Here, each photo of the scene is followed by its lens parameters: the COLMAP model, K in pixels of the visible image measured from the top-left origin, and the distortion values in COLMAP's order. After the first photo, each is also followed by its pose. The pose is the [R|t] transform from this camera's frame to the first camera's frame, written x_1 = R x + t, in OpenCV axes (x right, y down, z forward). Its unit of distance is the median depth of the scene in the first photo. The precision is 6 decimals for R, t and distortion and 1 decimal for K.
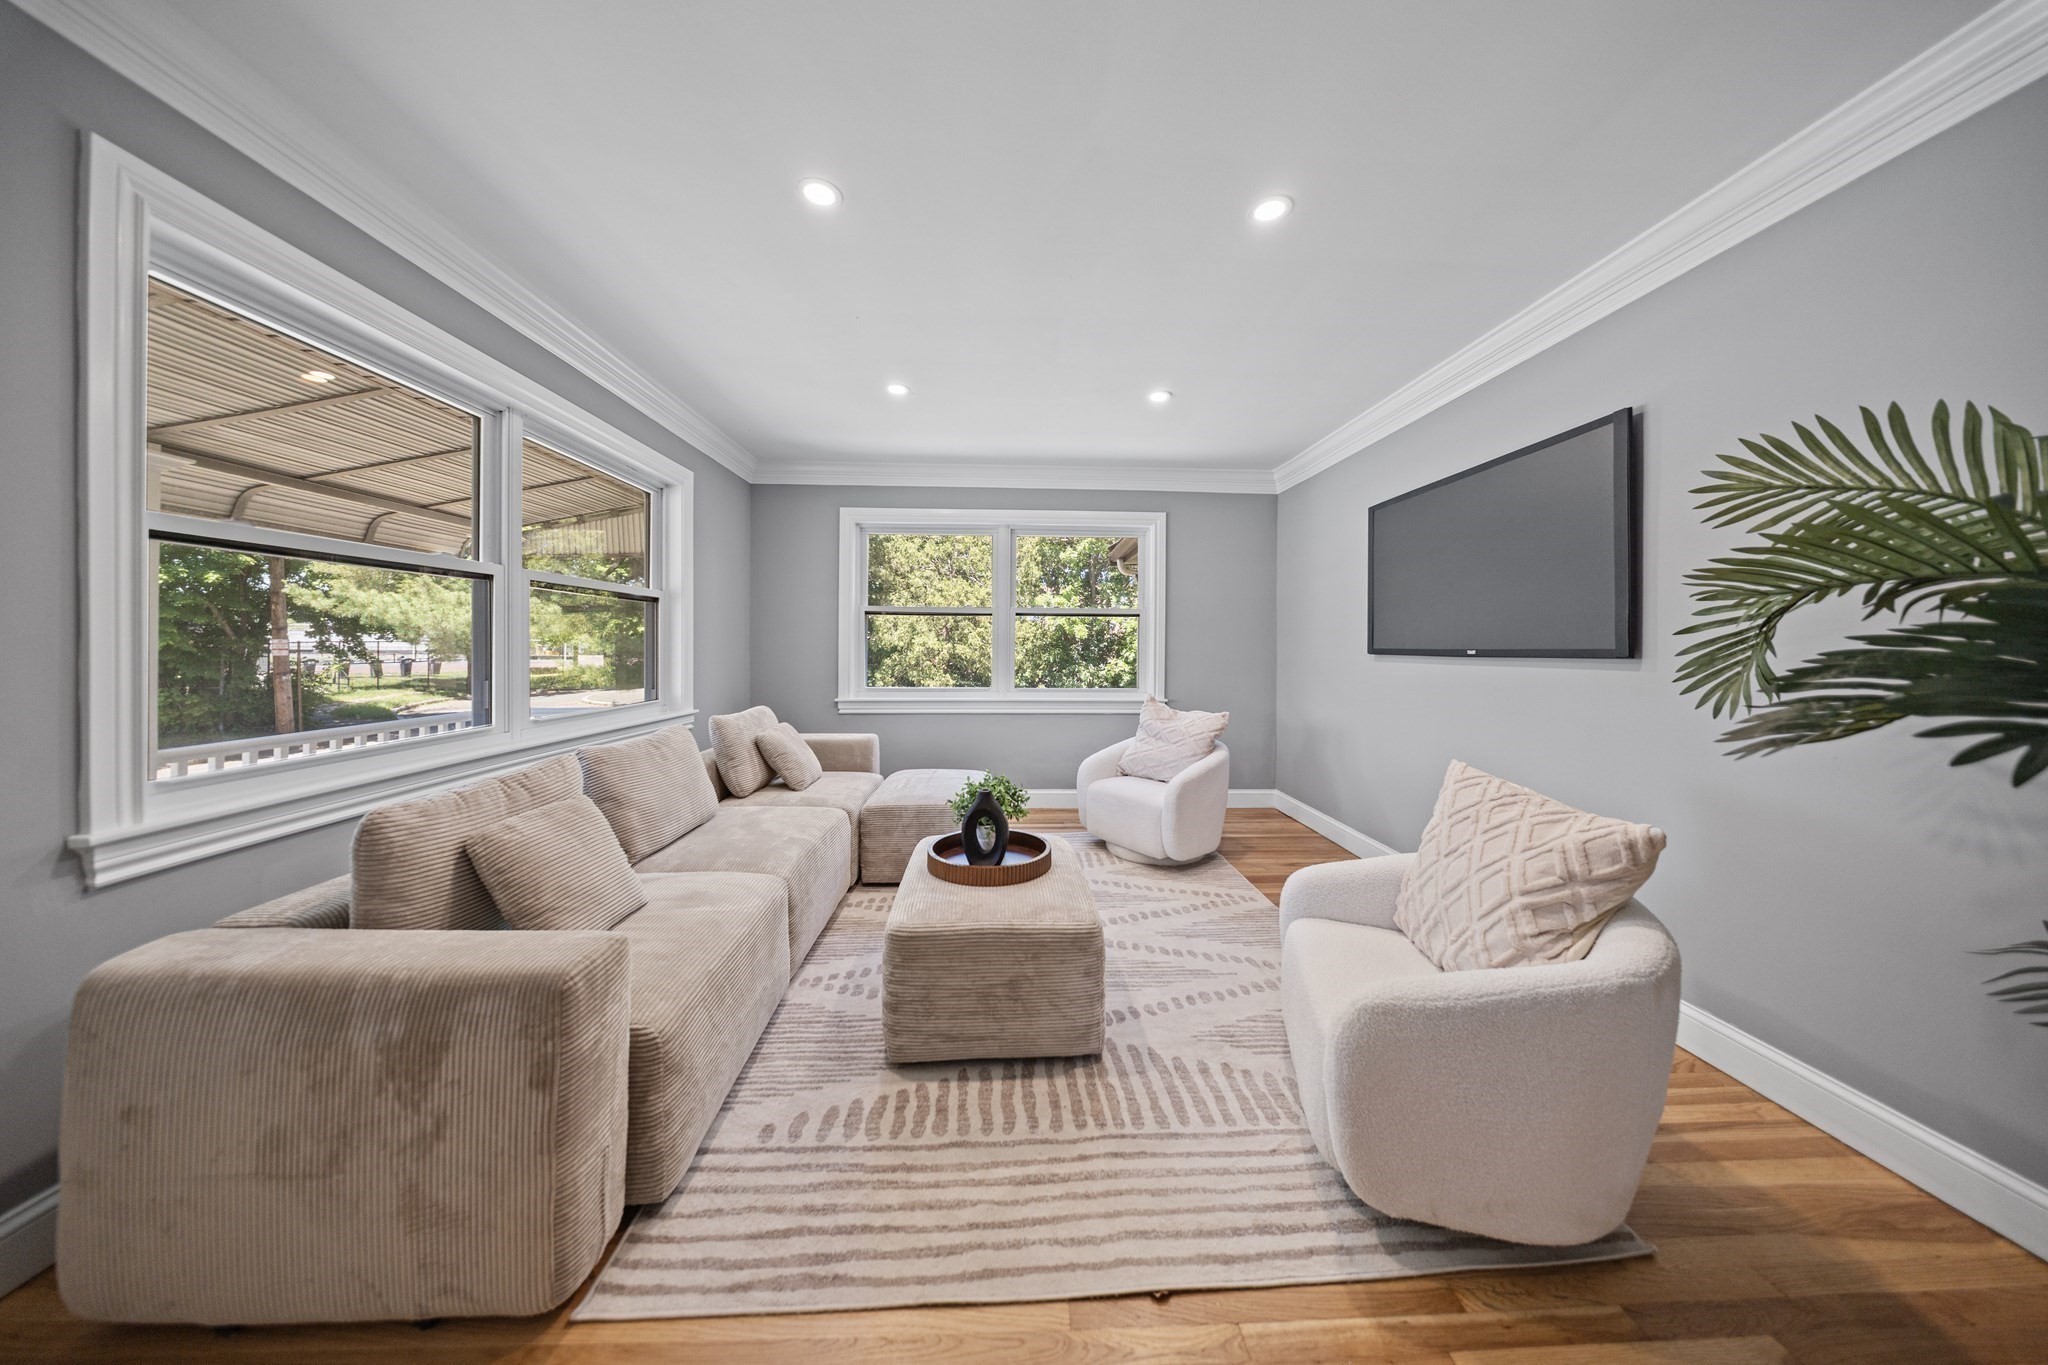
lens RADIAL K [[606.0, 0, 1027.6], [0, 606.0, 642.7], [0, 0, 1]] dist [-0.005841, -0.000313]
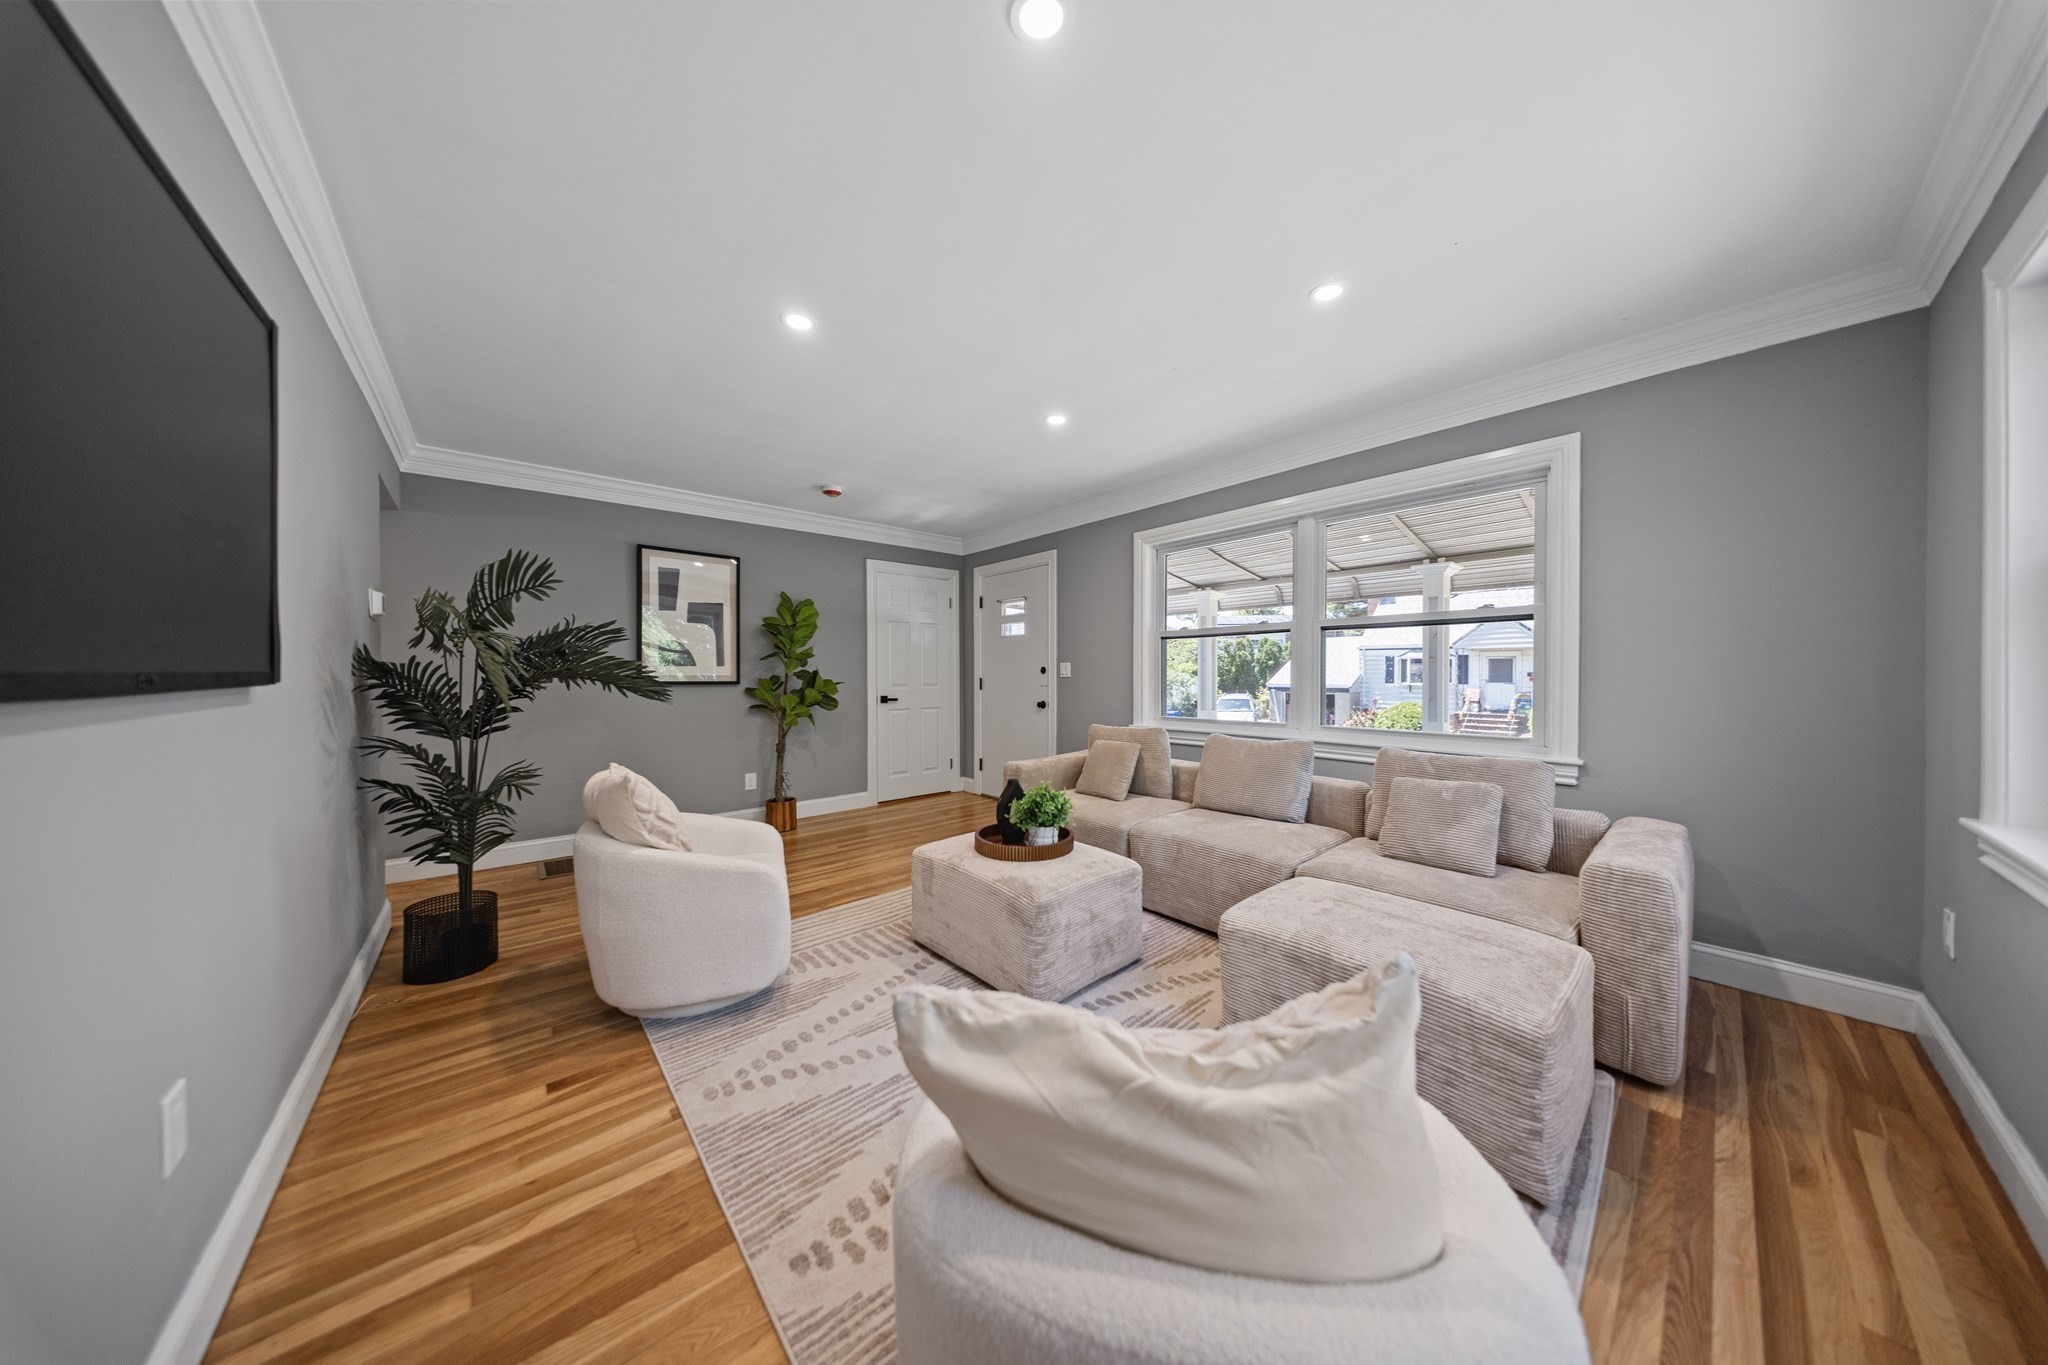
lens RADIAL K [[606.0, 0, 1030.2], [0, 606.0, 679.0], [0, 0, 1]] dist [-0.005841, -0.000313]
pose [[-0.781184, 0.001641, -0.624298, 0.983966], [0.000389, 0.999998, 0.002142, 0.024618], [0.624301, 0.001431, -0.781183, 2.767181]]
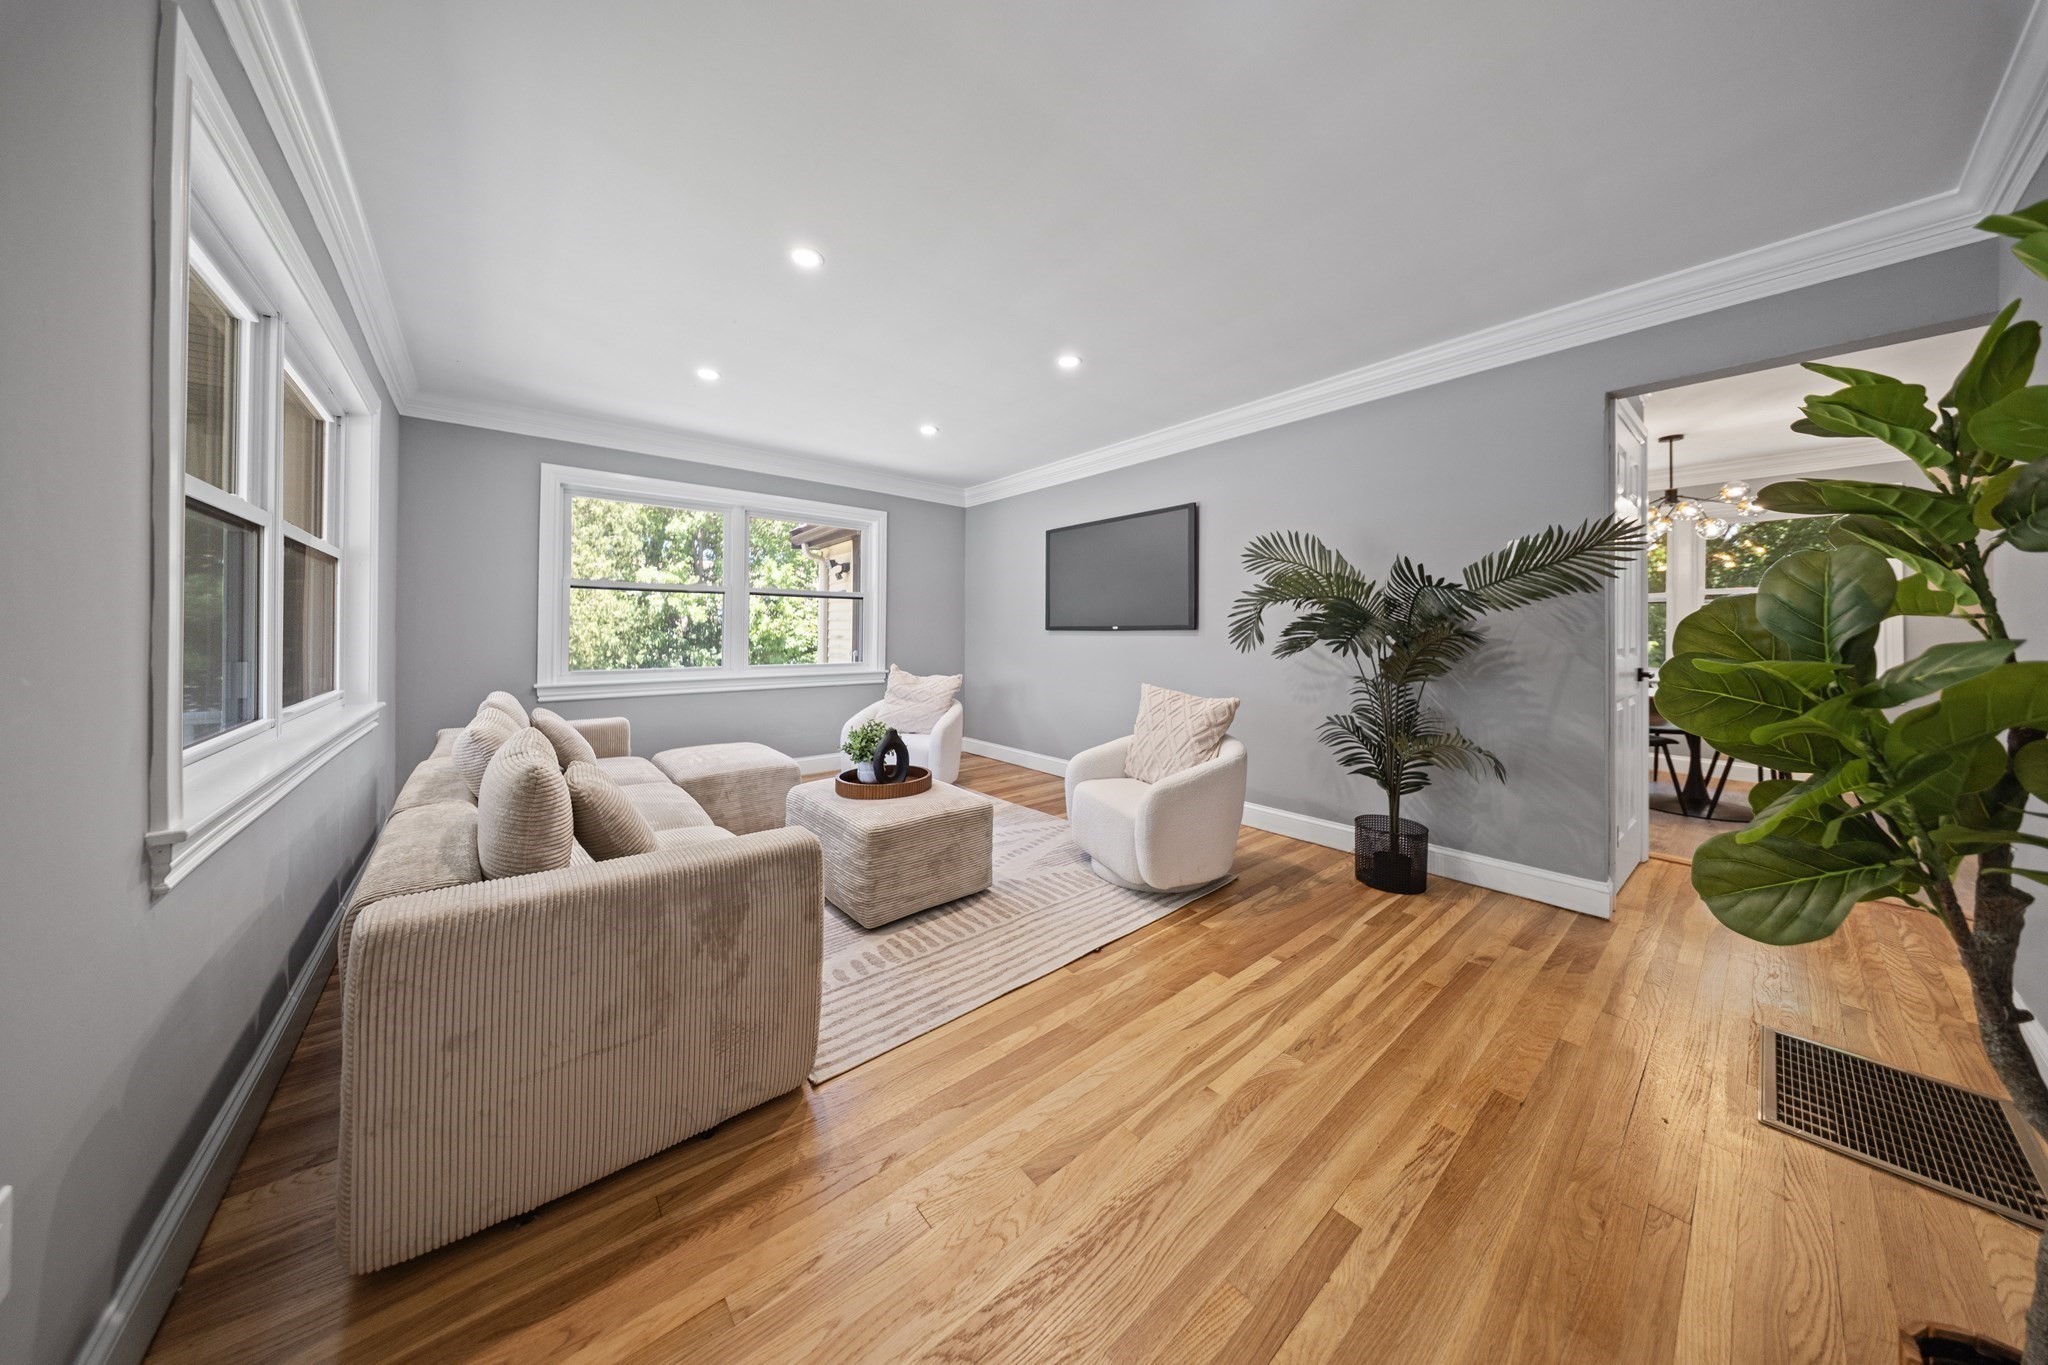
lens RADIAL K [[606.0, 0, 1021.4], [0, 606.0, 625.7], [0, 0, 1]] dist [-0.005841, -0.000313]
pose [[0.796858, 0.003523, 0.604157, -0.865961], [-0.003086, 0.999994, -0.001762, 0.023790], [-0.604159, -0.000460, 0.796864, -0.312089]]
